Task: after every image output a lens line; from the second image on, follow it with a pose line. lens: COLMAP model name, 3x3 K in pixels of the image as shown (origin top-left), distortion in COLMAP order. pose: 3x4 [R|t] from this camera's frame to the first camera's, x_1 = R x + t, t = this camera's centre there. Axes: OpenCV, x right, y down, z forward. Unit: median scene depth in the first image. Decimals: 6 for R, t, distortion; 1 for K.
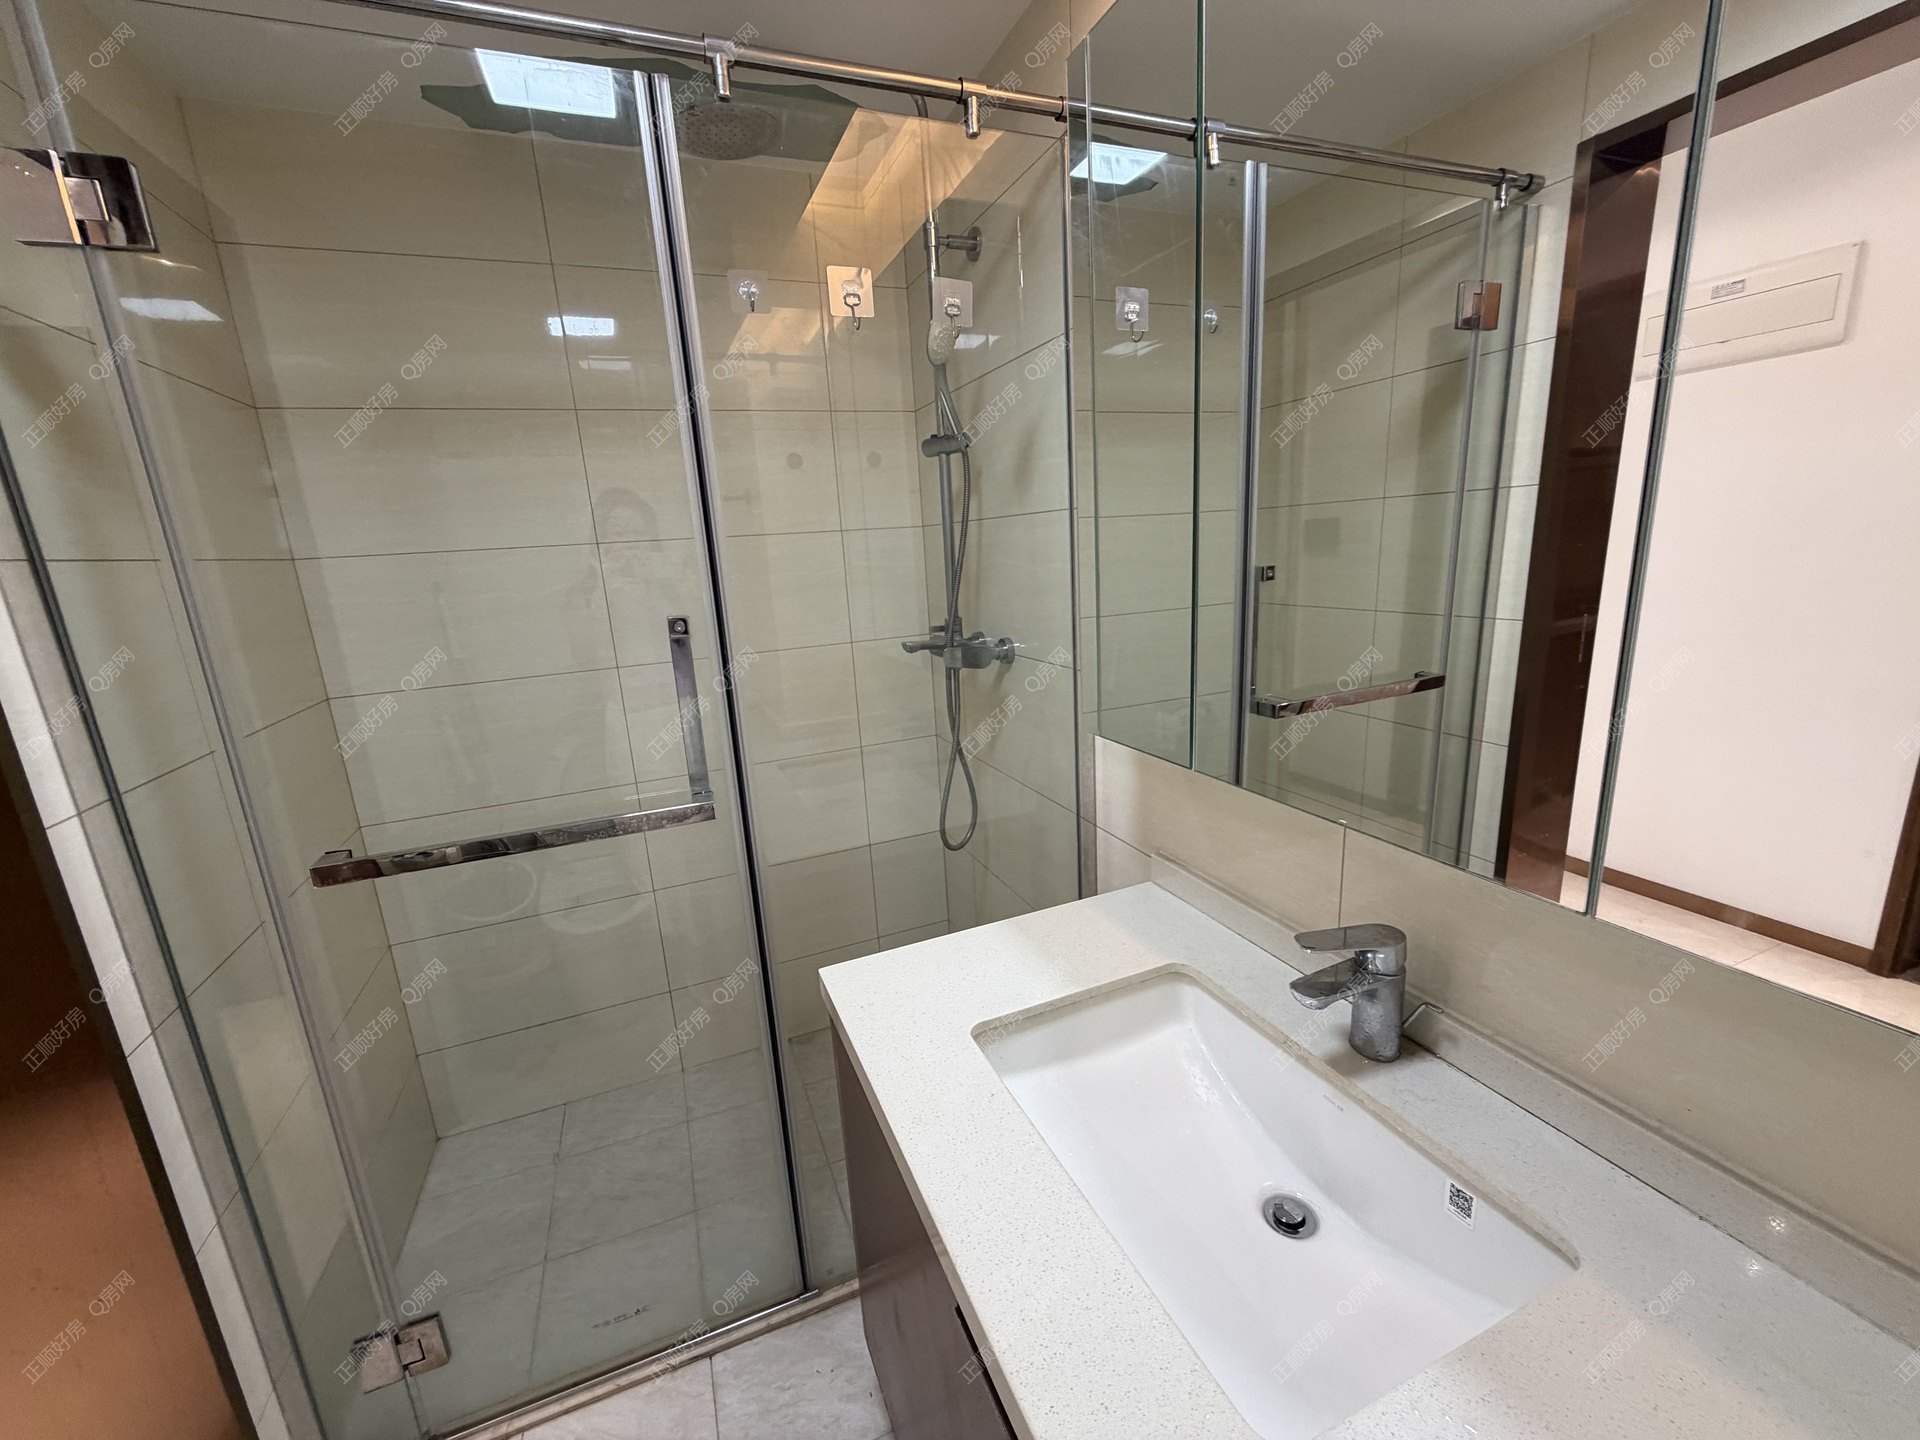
lens RADIAL K [[765.8, 0, 960.5], [0, 765.8, 721.7], [0, 0, 1]] dist [0.002198, -0.000389]
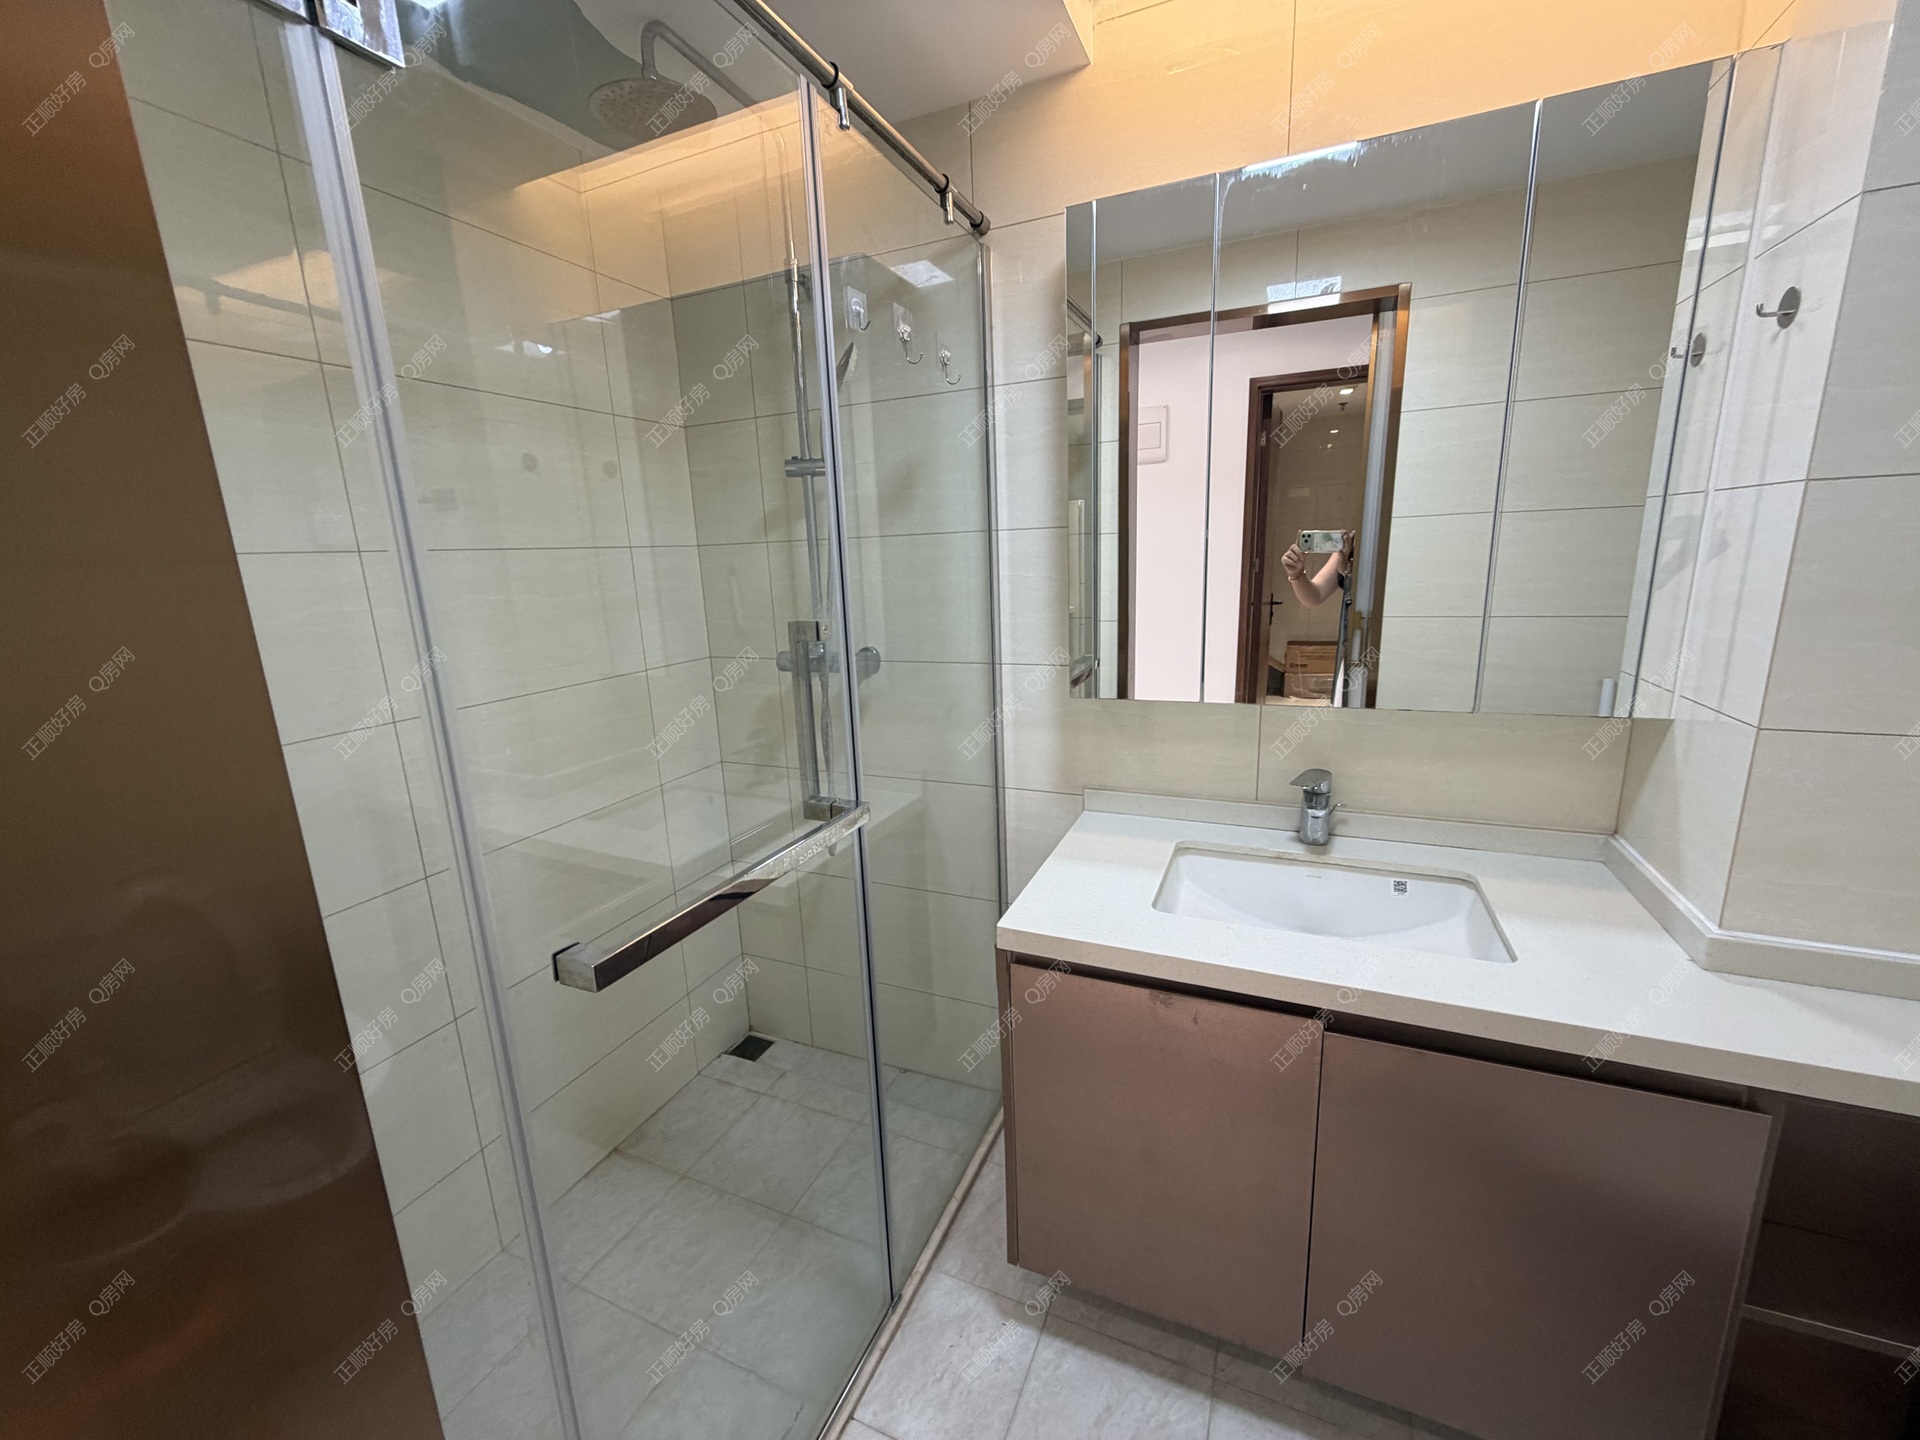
lens RADIAL K [[765.8, 0, 962.8], [0, 765.8, 720.1], [0, 0, 1]] dist [0.002198, -0.000389]
pose [[0.722354, -0.120284, 0.680982, -0.643354], [0.155446, 0.987798, 0.009588, 0.005014], [-0.673826, 0.098930, 0.732238, 0.123715]]
